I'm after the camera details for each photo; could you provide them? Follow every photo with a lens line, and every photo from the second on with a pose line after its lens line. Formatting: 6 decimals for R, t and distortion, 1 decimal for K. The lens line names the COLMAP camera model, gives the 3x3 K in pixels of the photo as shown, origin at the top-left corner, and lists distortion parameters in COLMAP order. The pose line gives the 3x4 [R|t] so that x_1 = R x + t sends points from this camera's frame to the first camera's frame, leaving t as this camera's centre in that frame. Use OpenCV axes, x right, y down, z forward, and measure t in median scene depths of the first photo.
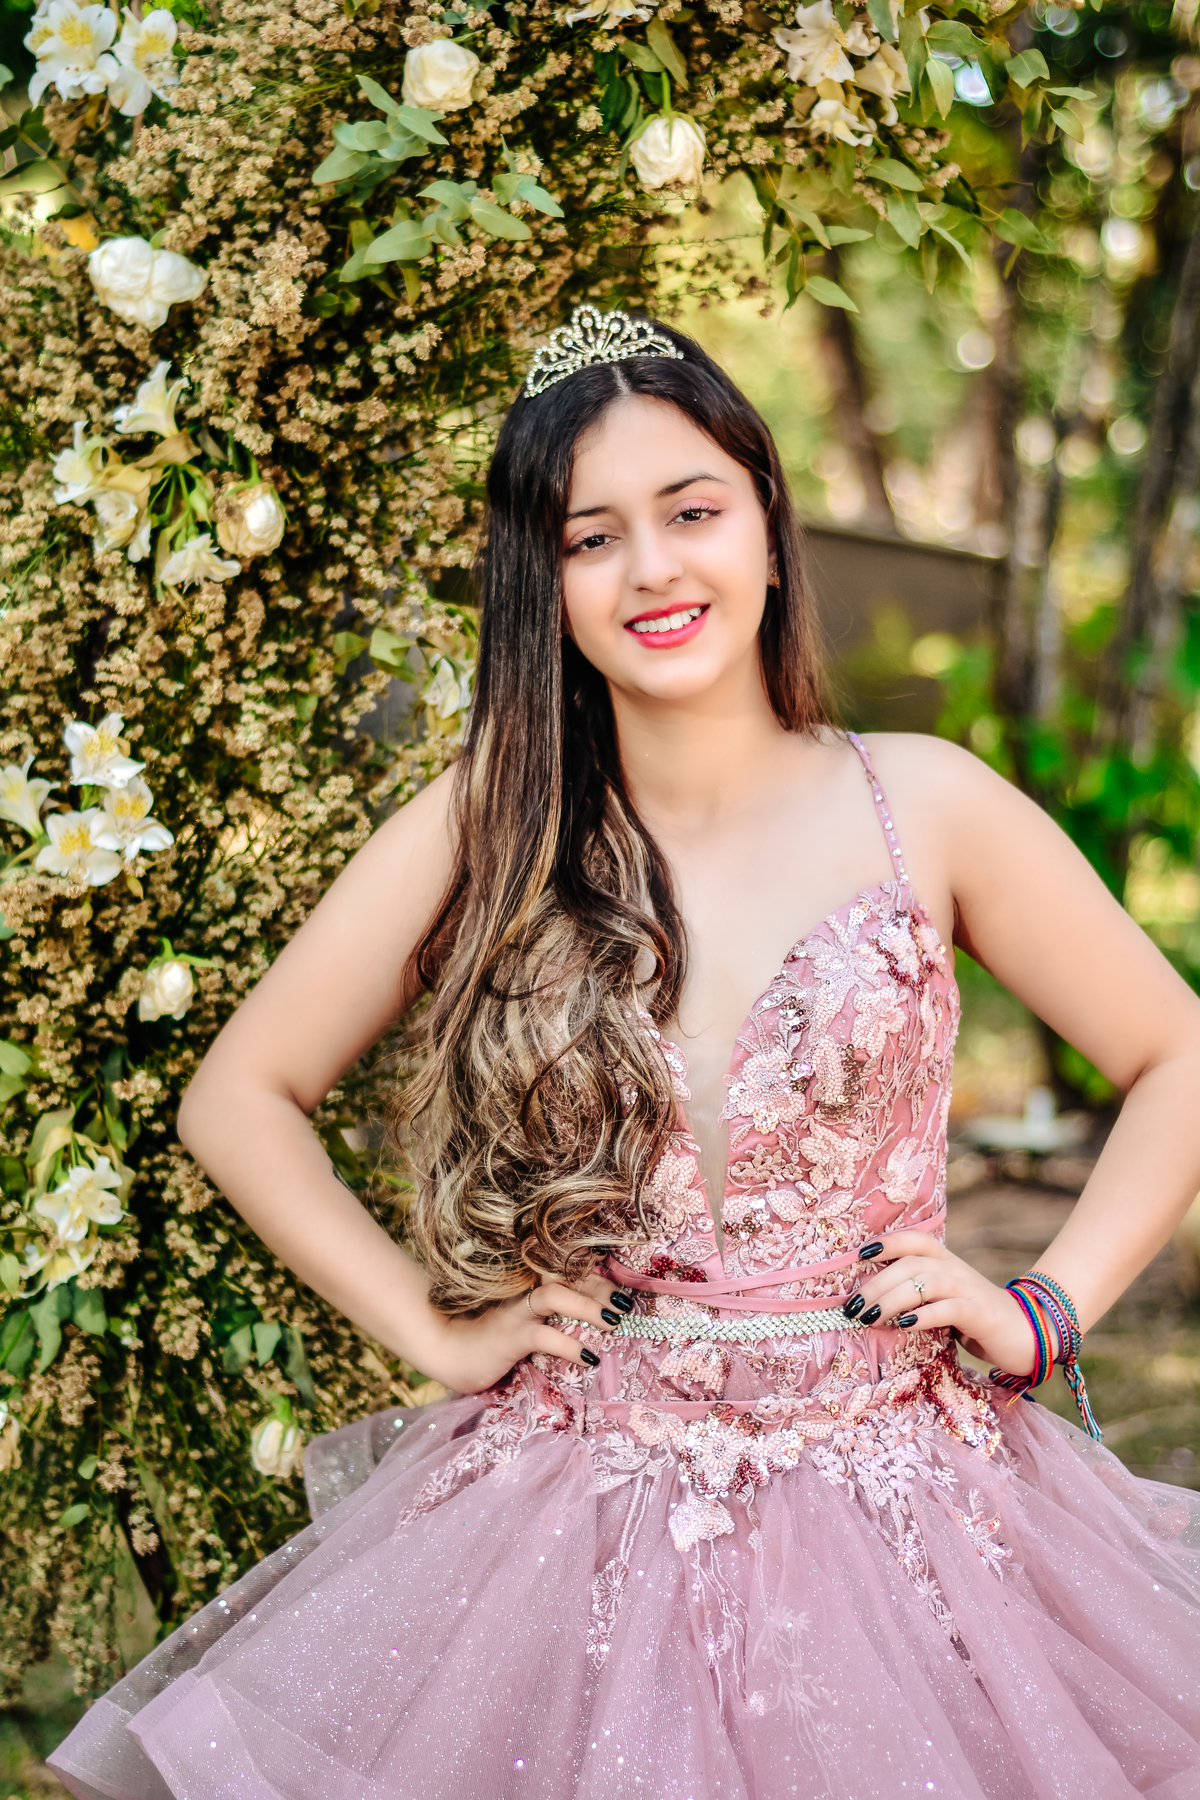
lens RADIAL K [[4076.3, 0, 597.0], [0, 4076.3, 898.5], [0, 0, 1]] dist [0.007228, 0.000000]
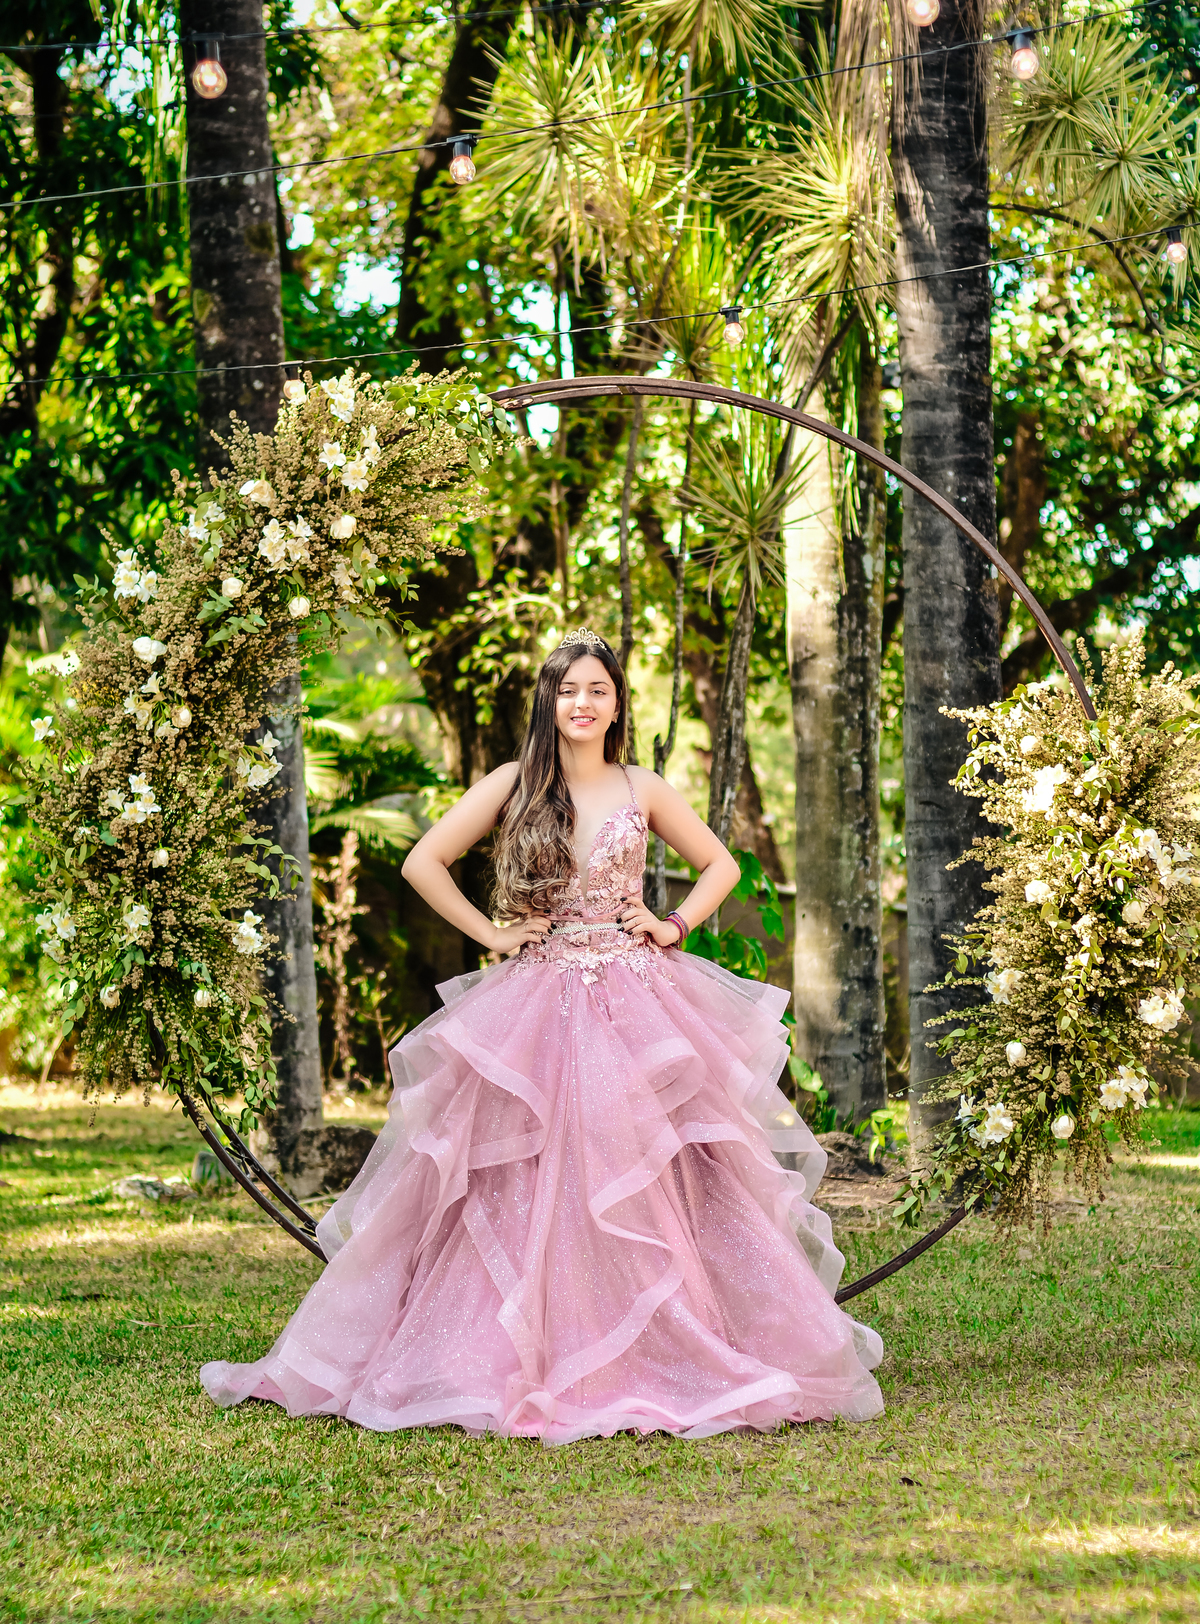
lens RADIAL K [[3697.7, 0, 600.9], [0, 3697.7, 813.6], [0, 0, 1]] dist [0.057471, 0.000000]
pose [[0.999225, -0.037681, 0.011406, 0.228513], [0.038798, 0.991663, -0.122875, 0.383797], [-0.006681, 0.123222, 0.992357, -2.079963]]
